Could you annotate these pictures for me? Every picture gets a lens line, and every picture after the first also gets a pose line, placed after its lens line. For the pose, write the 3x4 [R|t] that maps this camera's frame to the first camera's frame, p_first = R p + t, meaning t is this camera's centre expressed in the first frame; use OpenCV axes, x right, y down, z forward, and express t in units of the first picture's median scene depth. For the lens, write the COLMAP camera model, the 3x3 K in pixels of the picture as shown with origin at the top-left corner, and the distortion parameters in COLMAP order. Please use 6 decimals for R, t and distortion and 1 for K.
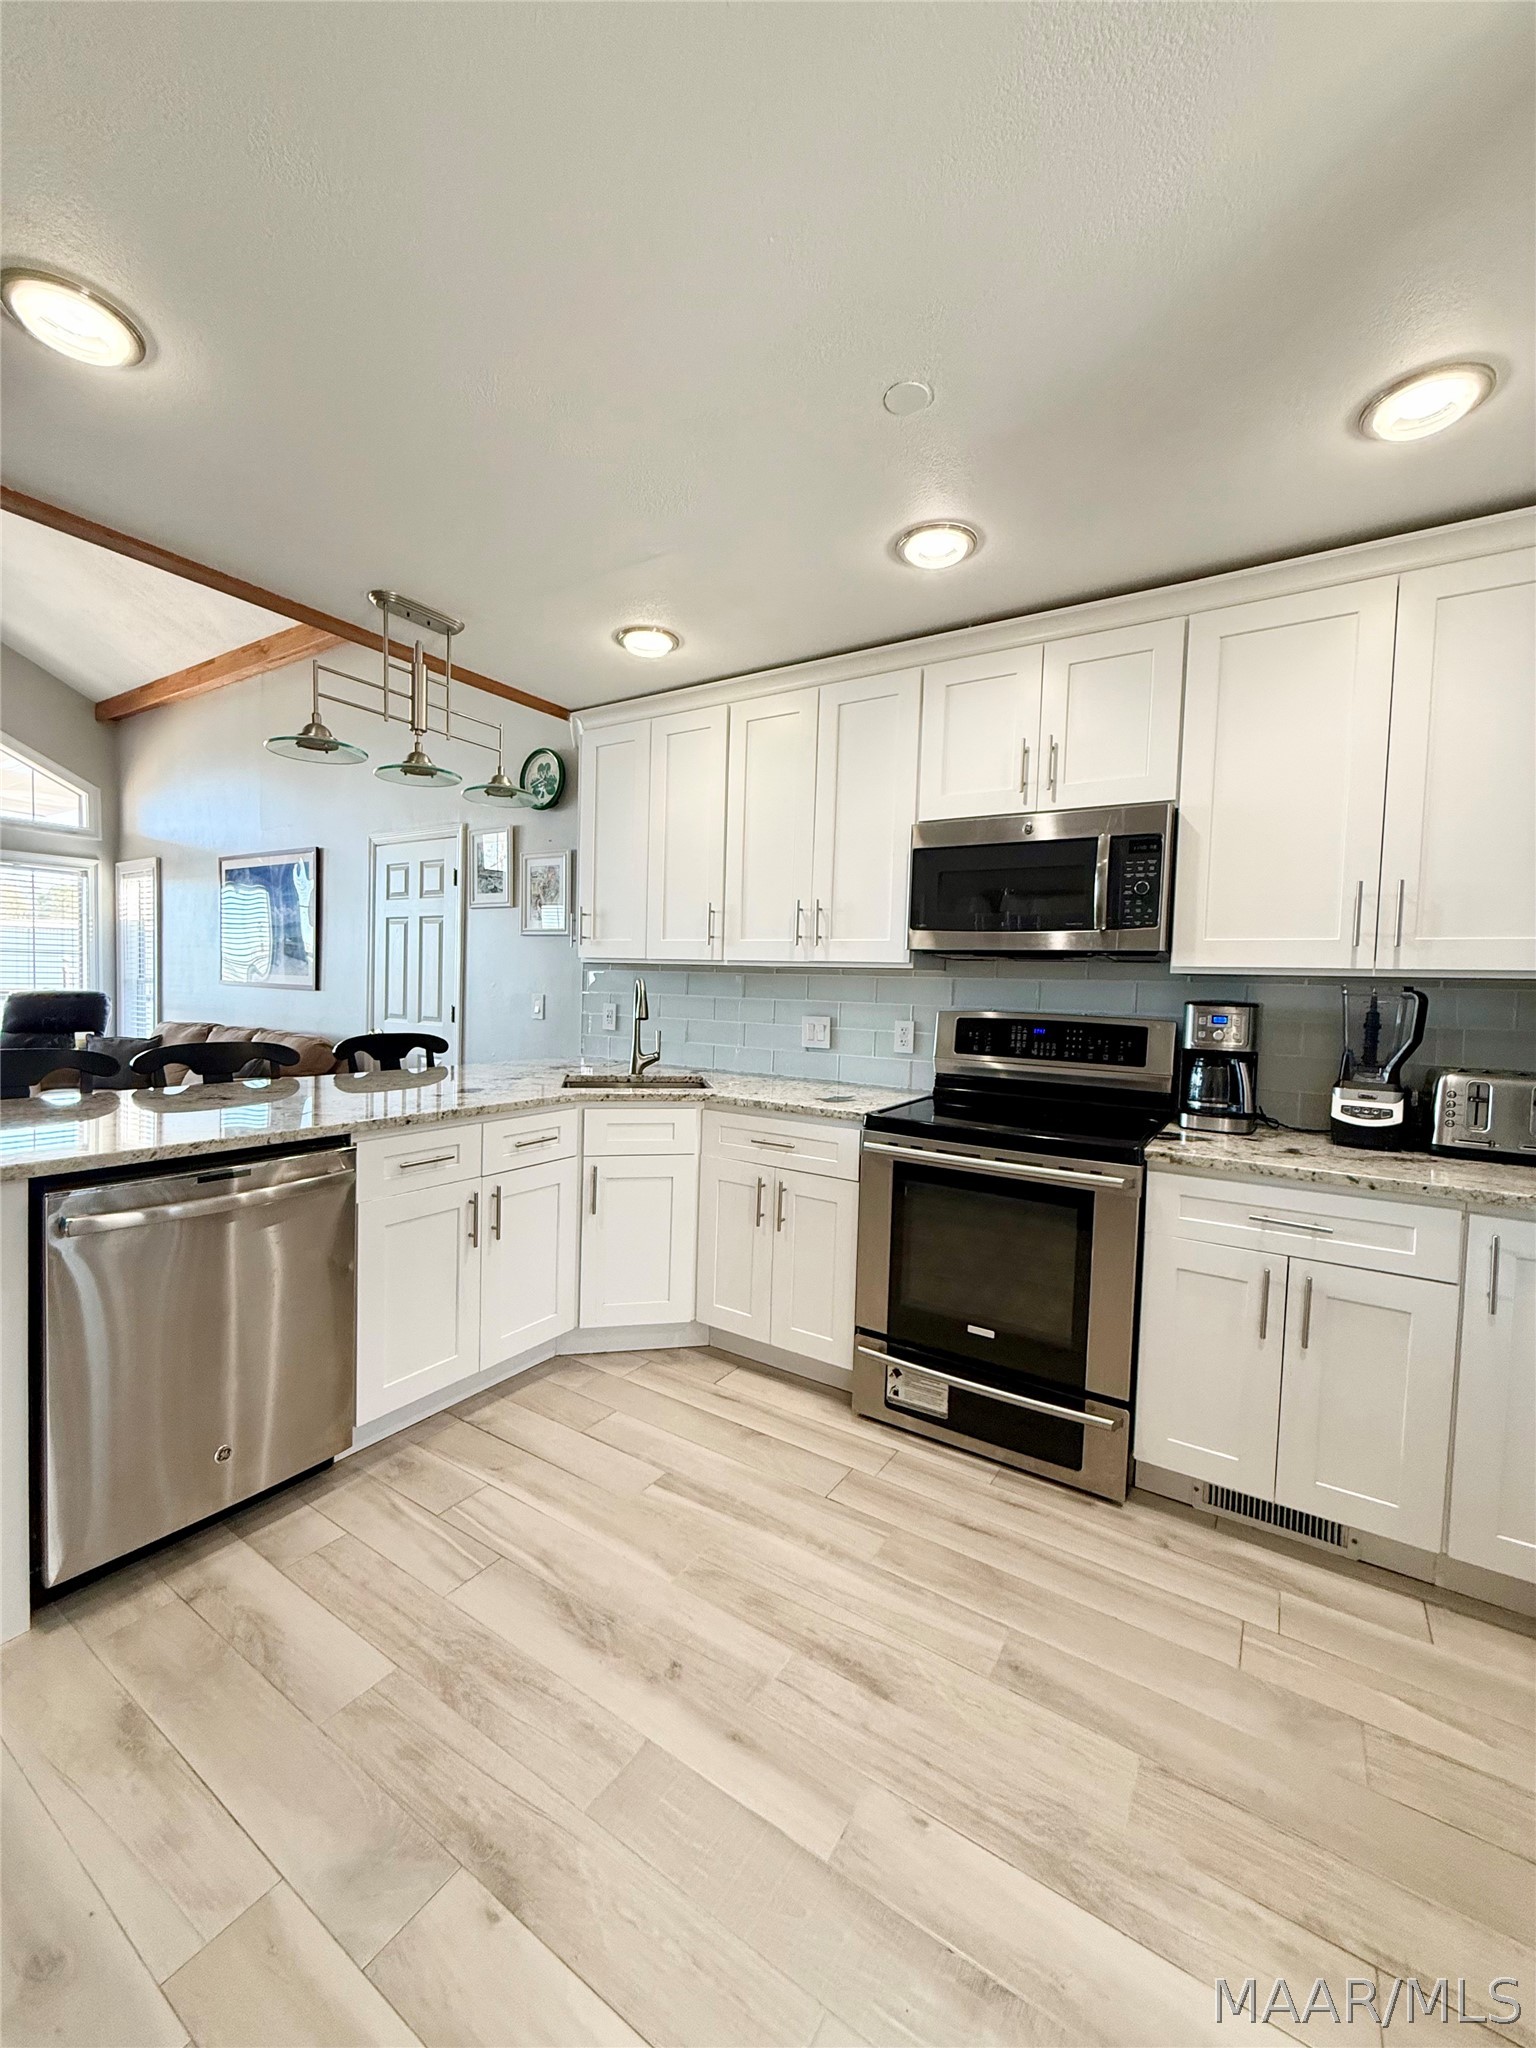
lens RADIAL K [[818.0, 0, 765.7], [0, 818.0, 1019.3], [0, 0, 1]] dist [0.000337, -0.000140]
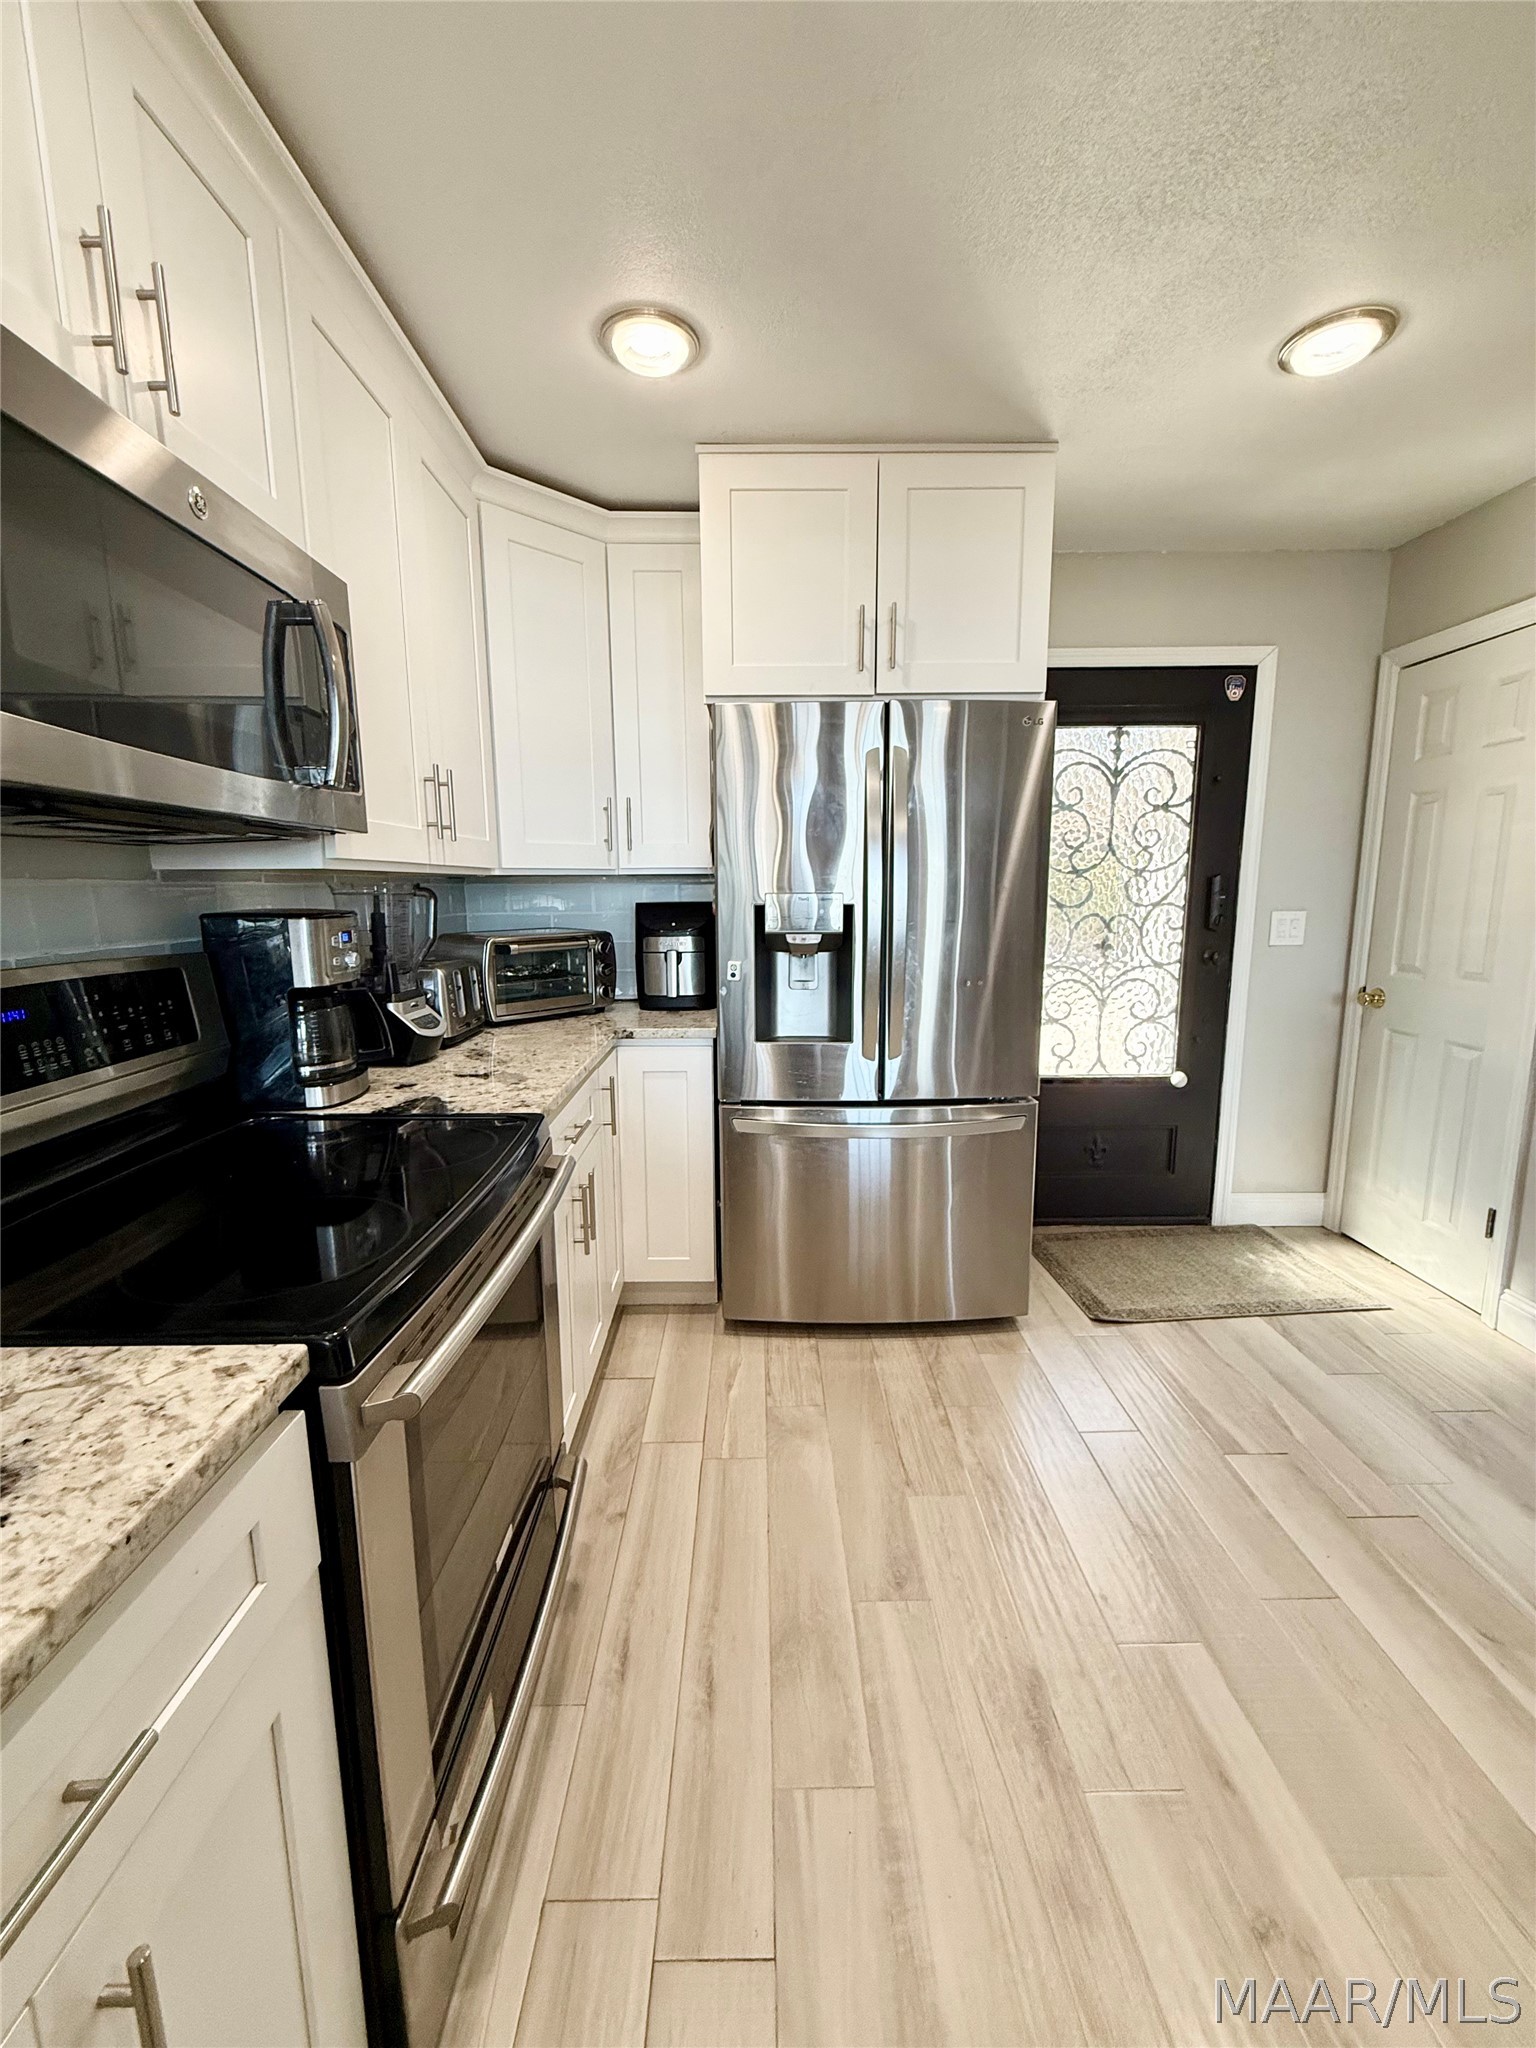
lens RADIAL K [[816.5, 0, 765.8], [0, 816.5, 1020.0], [0, 0, 1]] dist [-0.001295, 0.000315]
pose [[-0.552095, -0.159991, 0.818287, -0.199580], [0.026652, 0.977529, 0.209108, -0.061222], [-0.833355, 0.137257, -0.535424, 1.009409]]
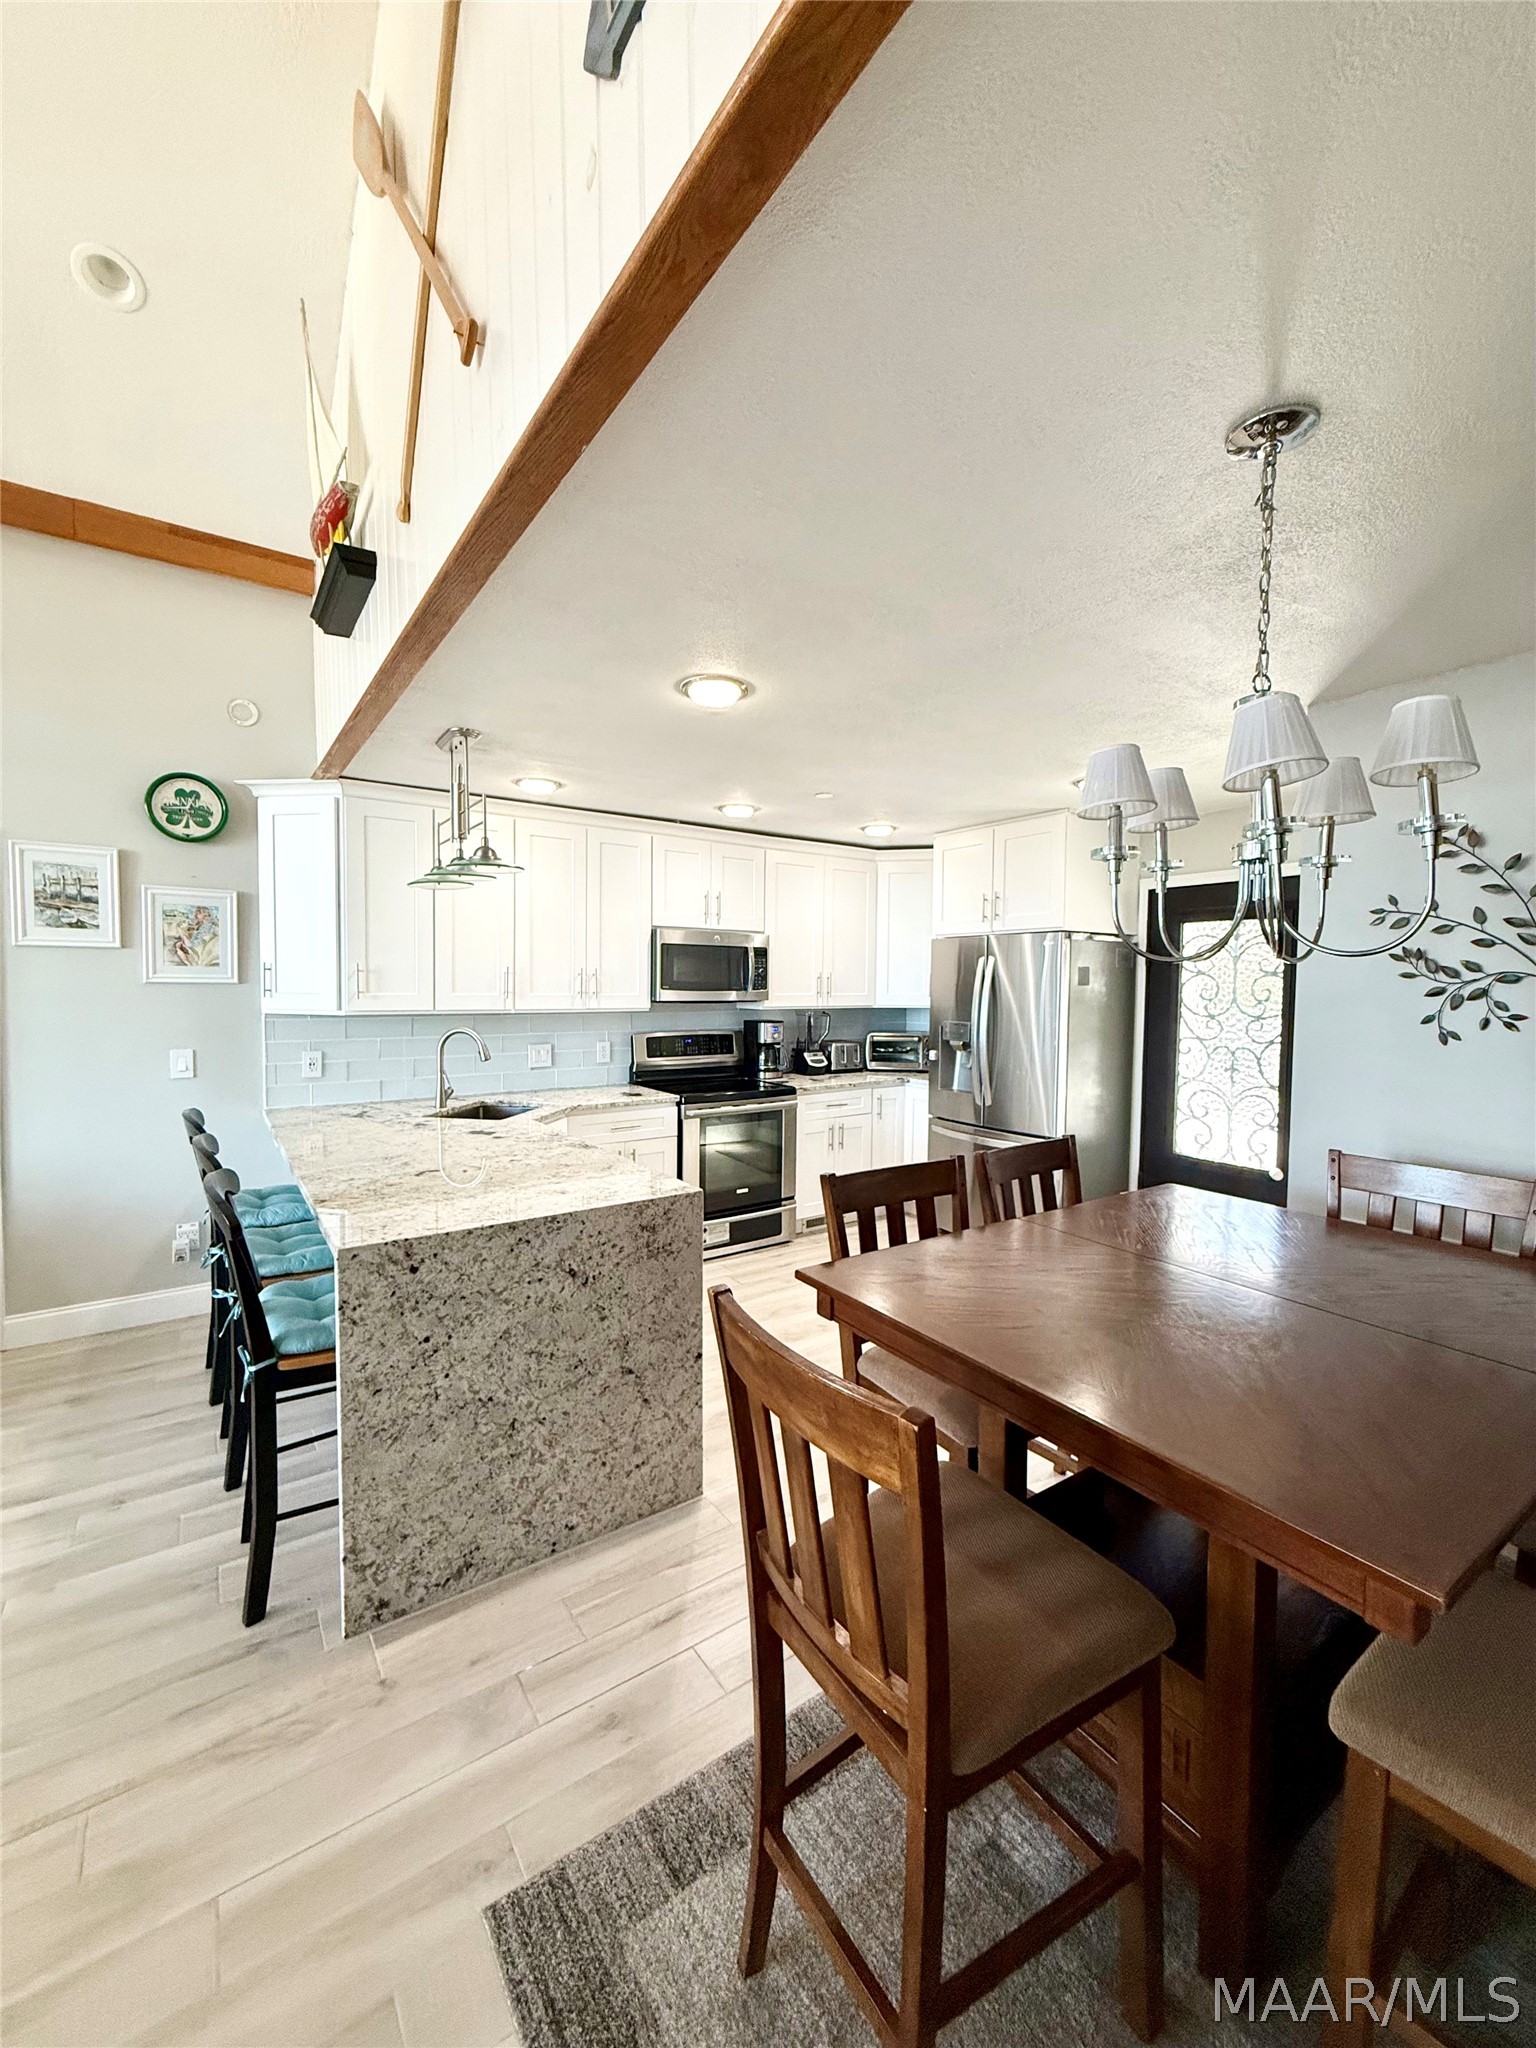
lens RADIAL K [[818.0, 0, 765.7], [0, 818.0, 1019.3], [0, 0, 1]] dist [0.000337, -0.000140]
pose [[0.378973, -0.069496, 0.922795, -1.446843], [0.042930, 0.997423, 0.057485, -0.148011], [-0.924412, 0.017831, 0.380979, 0.146637]]
